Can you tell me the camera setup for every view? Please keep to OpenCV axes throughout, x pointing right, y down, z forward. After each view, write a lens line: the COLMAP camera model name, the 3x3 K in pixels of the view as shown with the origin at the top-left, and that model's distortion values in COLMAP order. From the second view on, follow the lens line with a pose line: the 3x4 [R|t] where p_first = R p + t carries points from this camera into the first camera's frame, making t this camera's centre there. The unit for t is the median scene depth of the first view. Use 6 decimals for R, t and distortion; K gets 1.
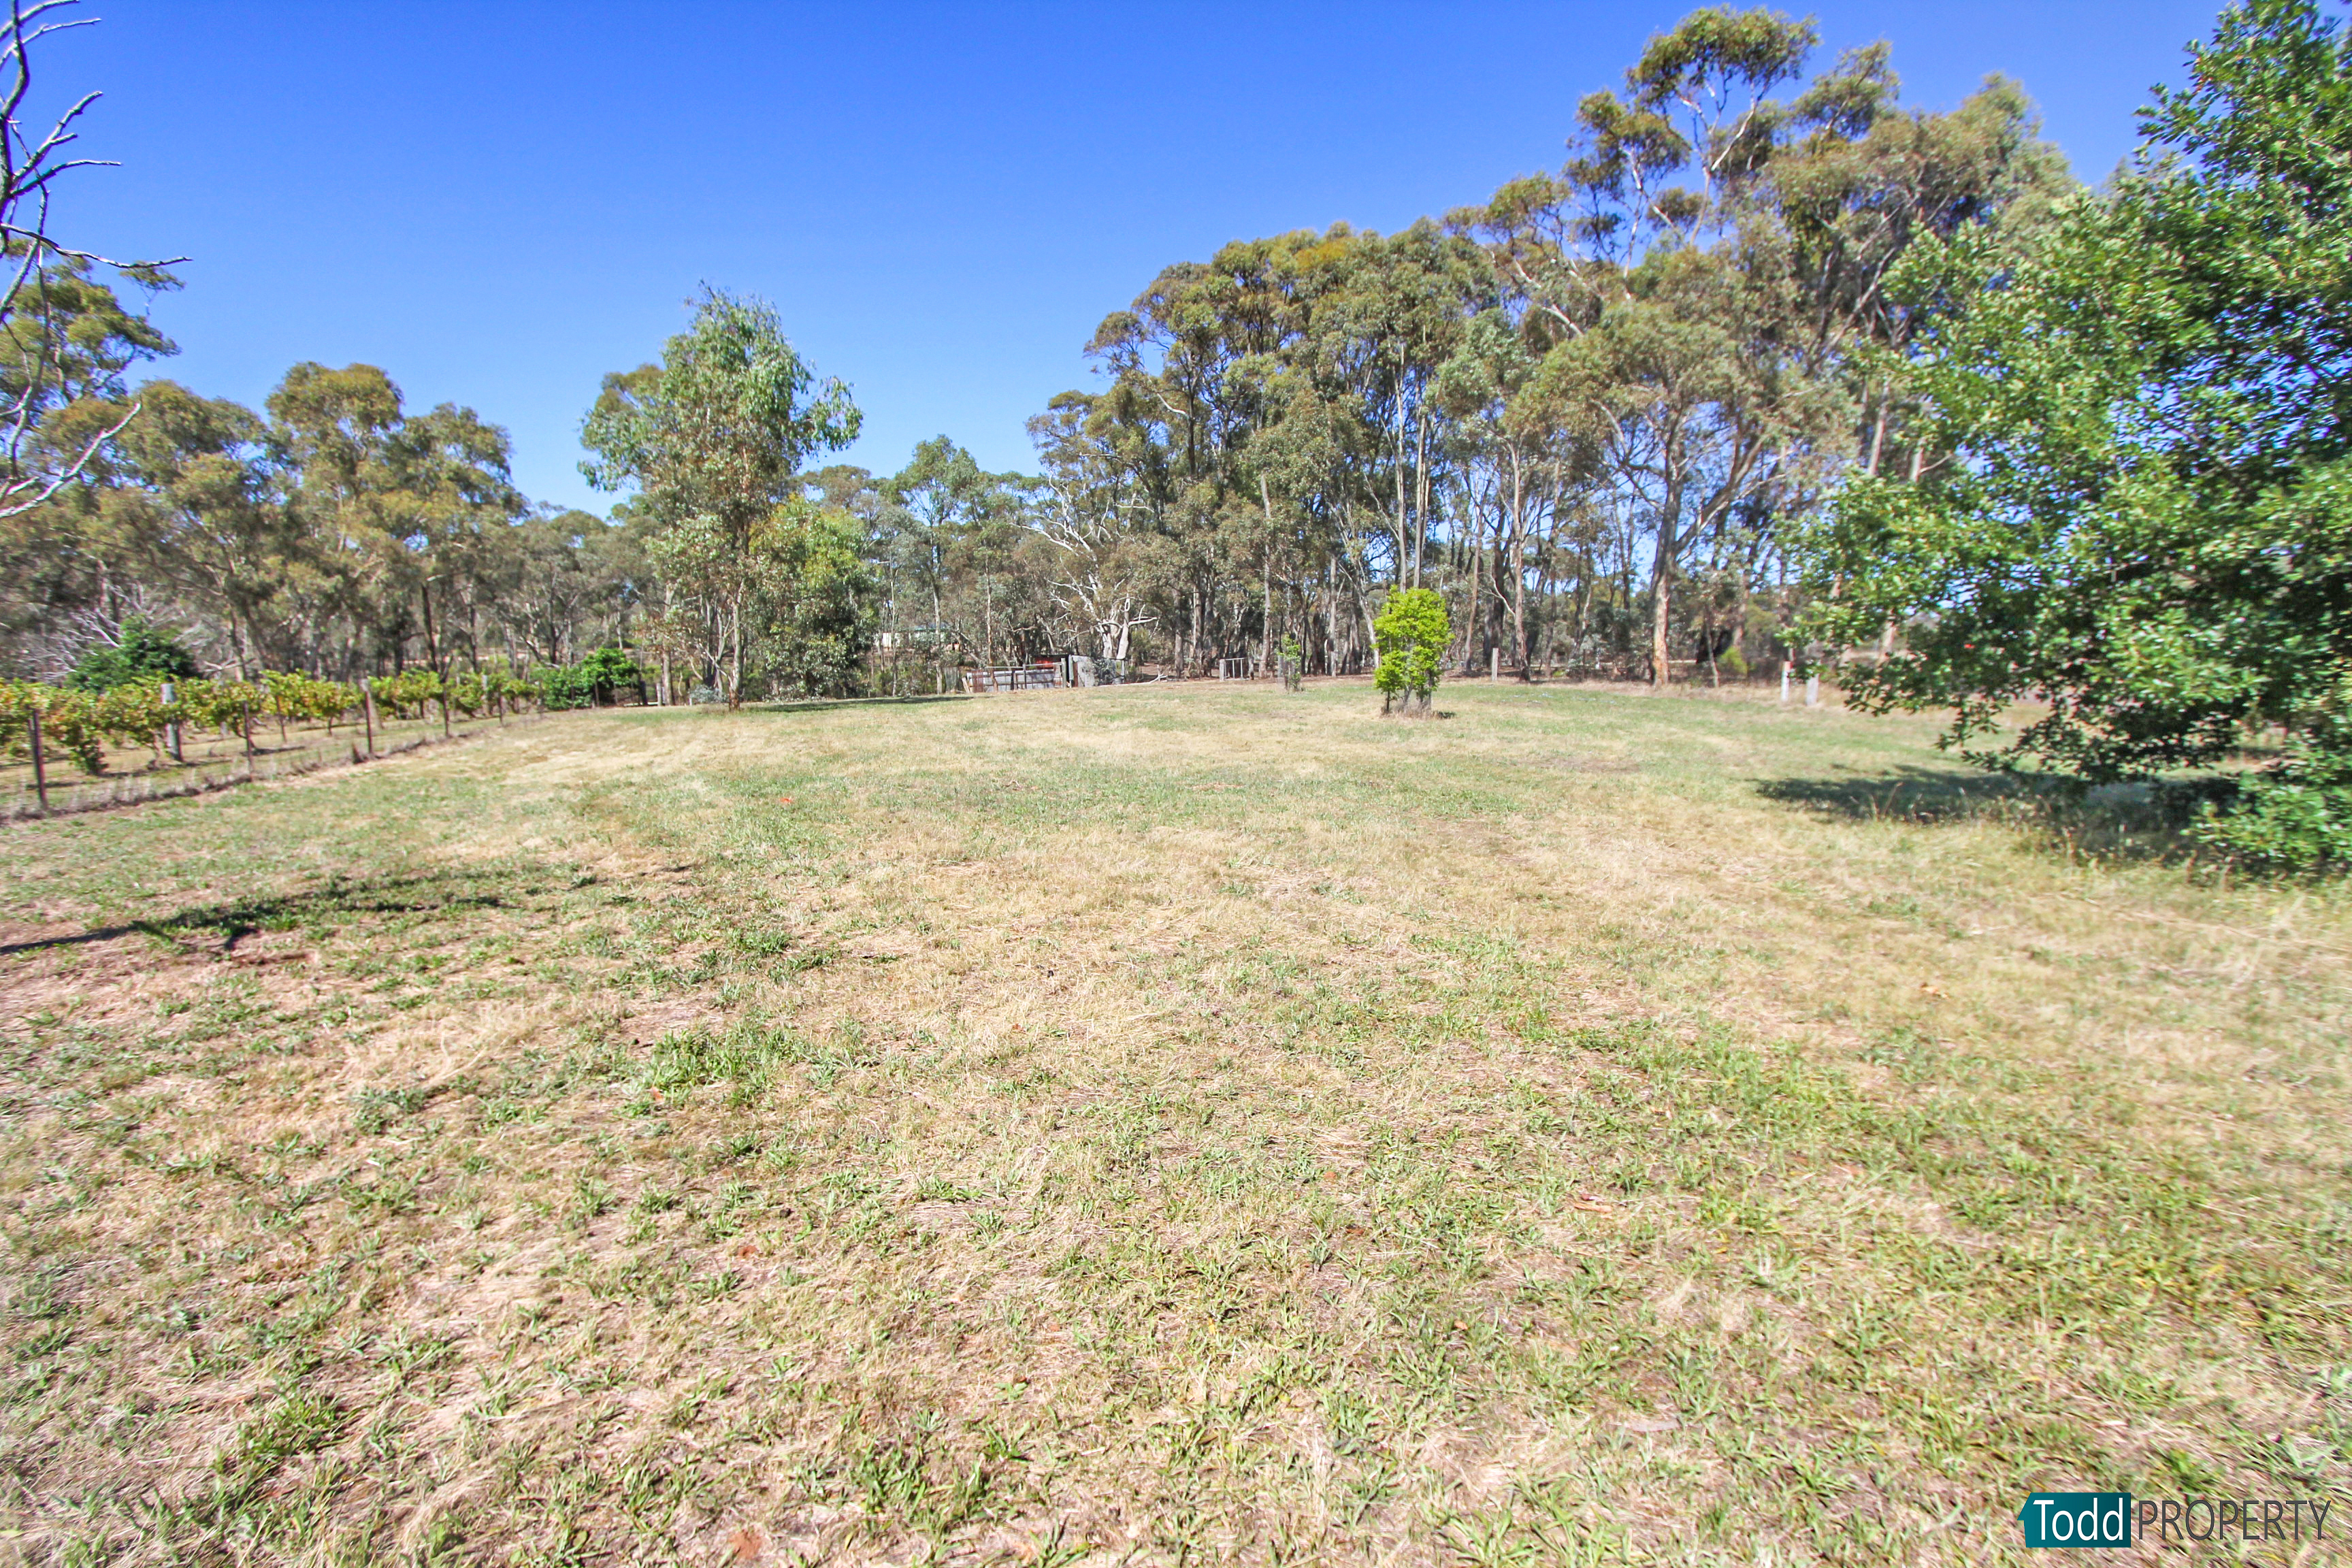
lens RADIAL K [[1090.9, 0, 1176.0], [0, 1090.9, 784.0], [0, 0, 1]] dist [-0.003950, -0.000803]
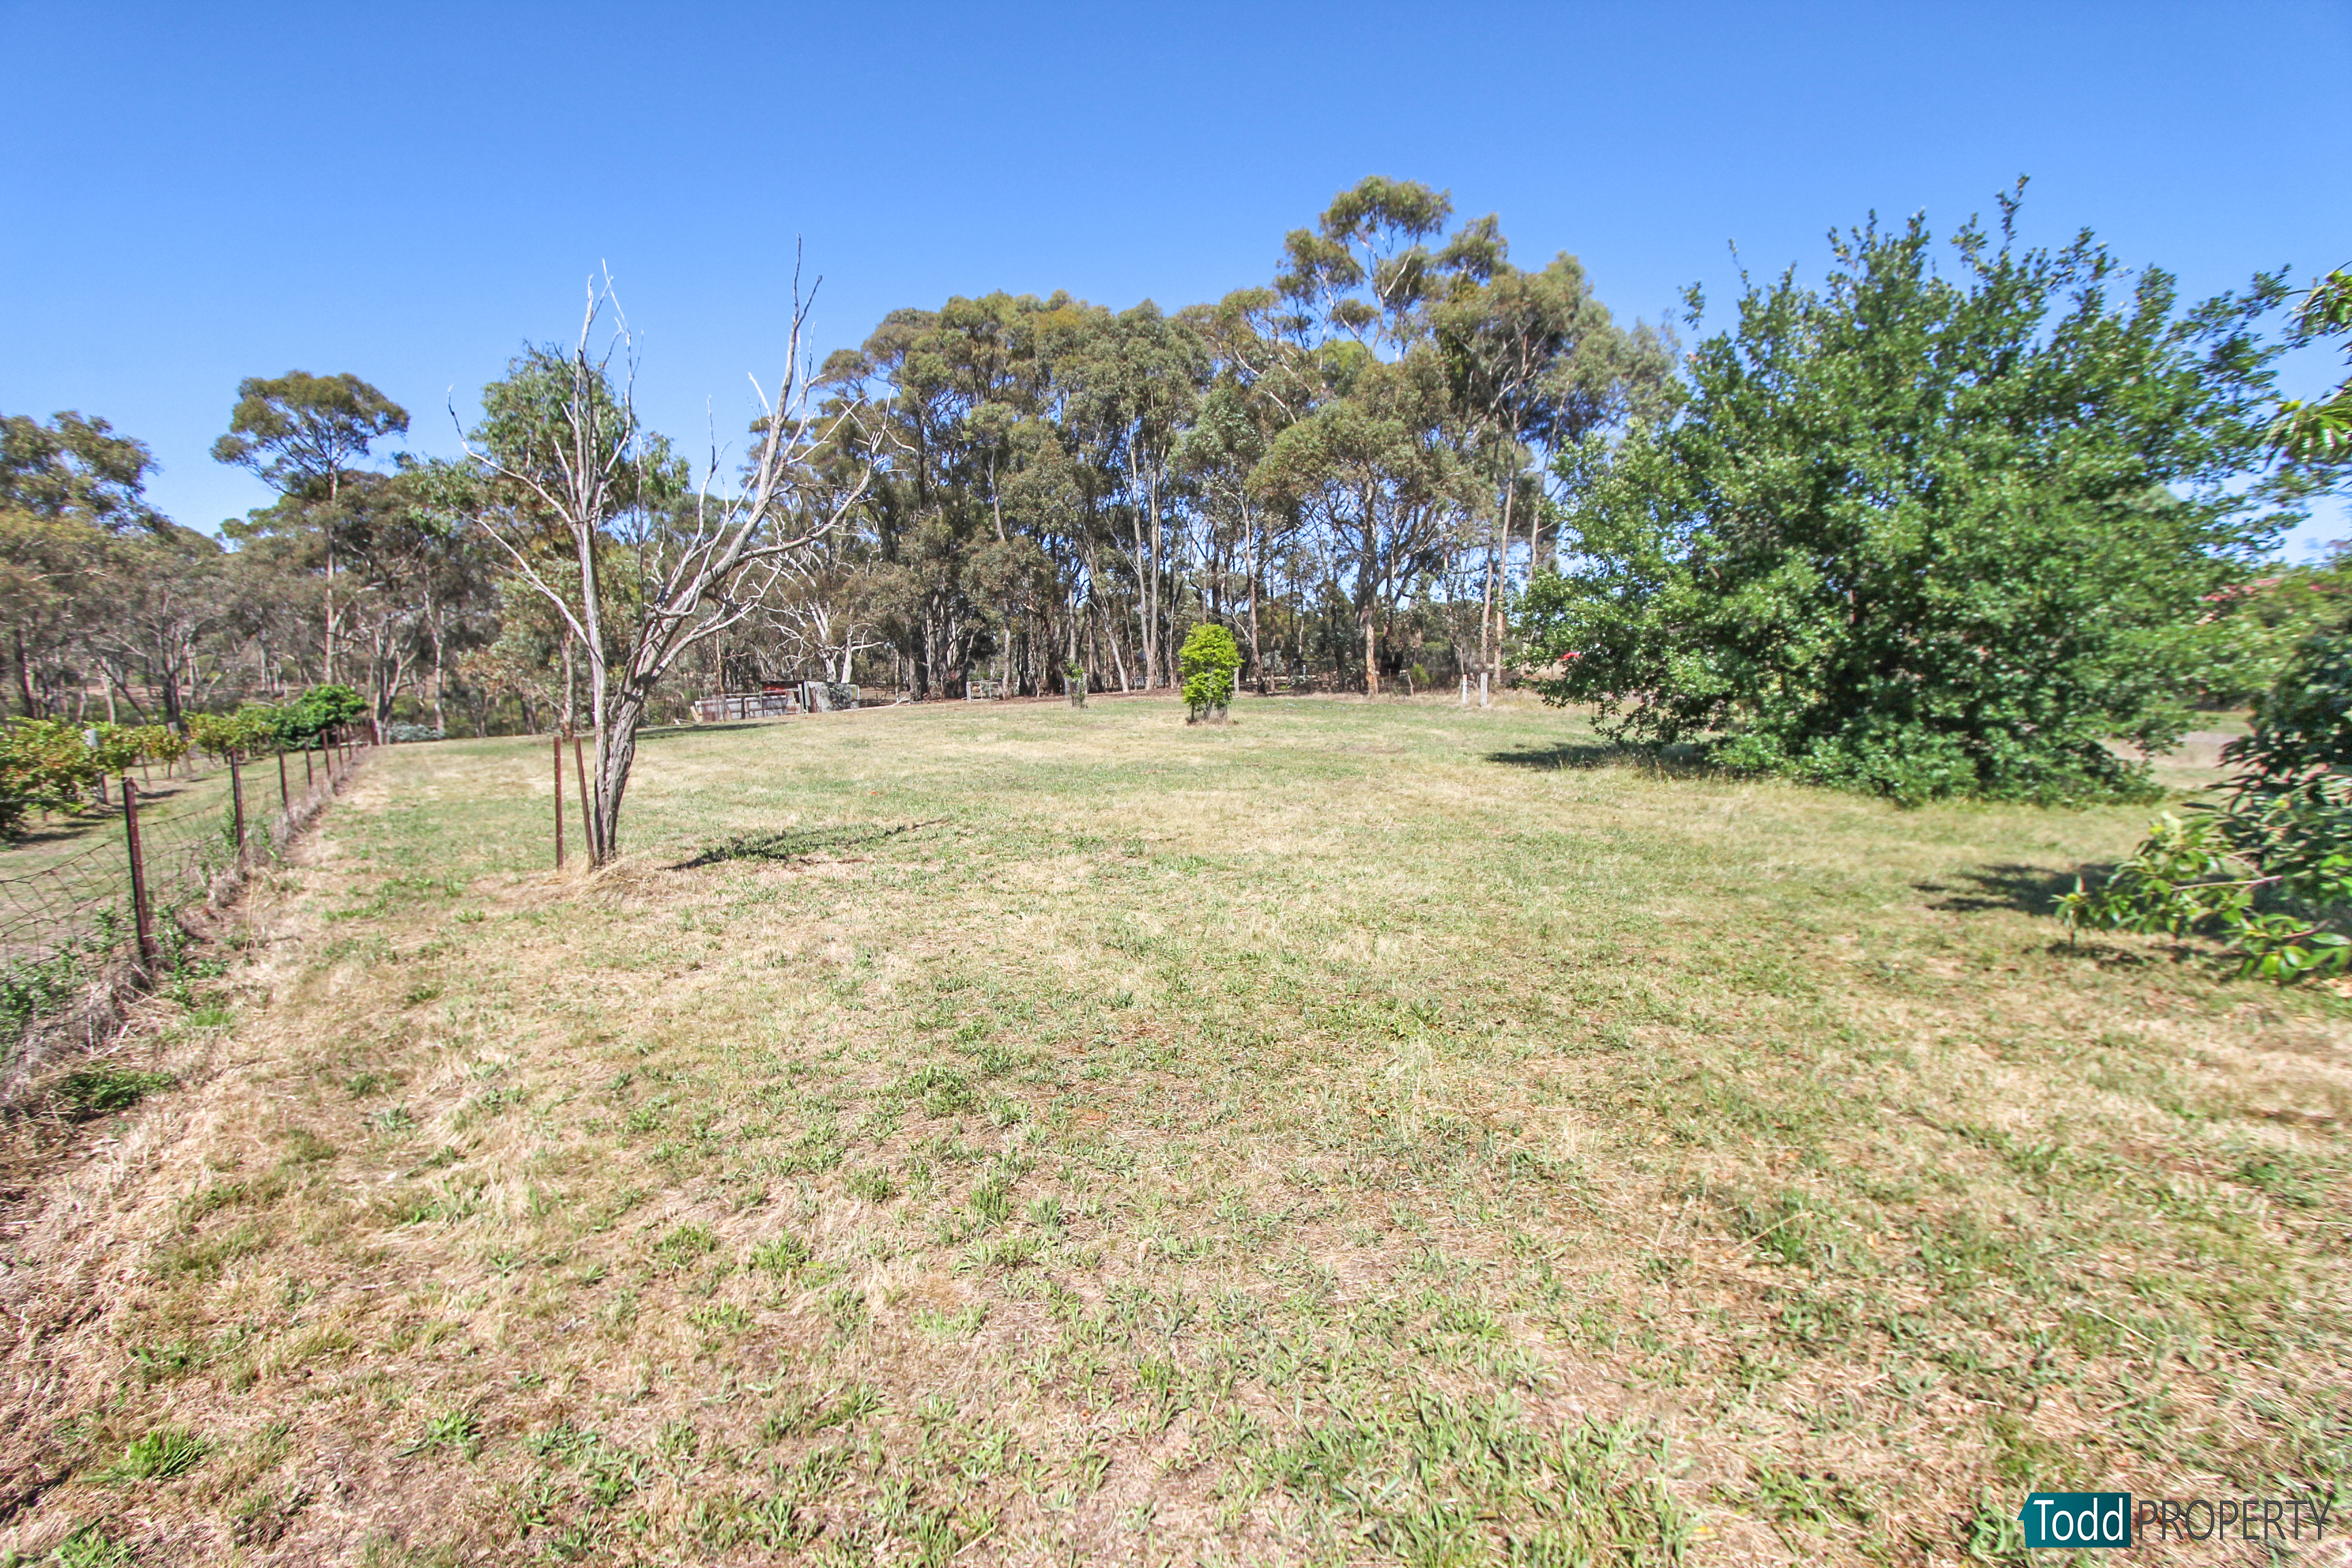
lens RADIAL K [[1097.5, 0, 1174.9], [0, 1097.5, 774.1], [0, 0, 1]] dist [0.000719, -0.000159]
pose [[0.957469, -0.047854, 0.284541, -0.145552], [0.055149, 0.998322, -0.017676, 0.012768], [-0.283218, 0.032617, 0.958501, -0.163878]]
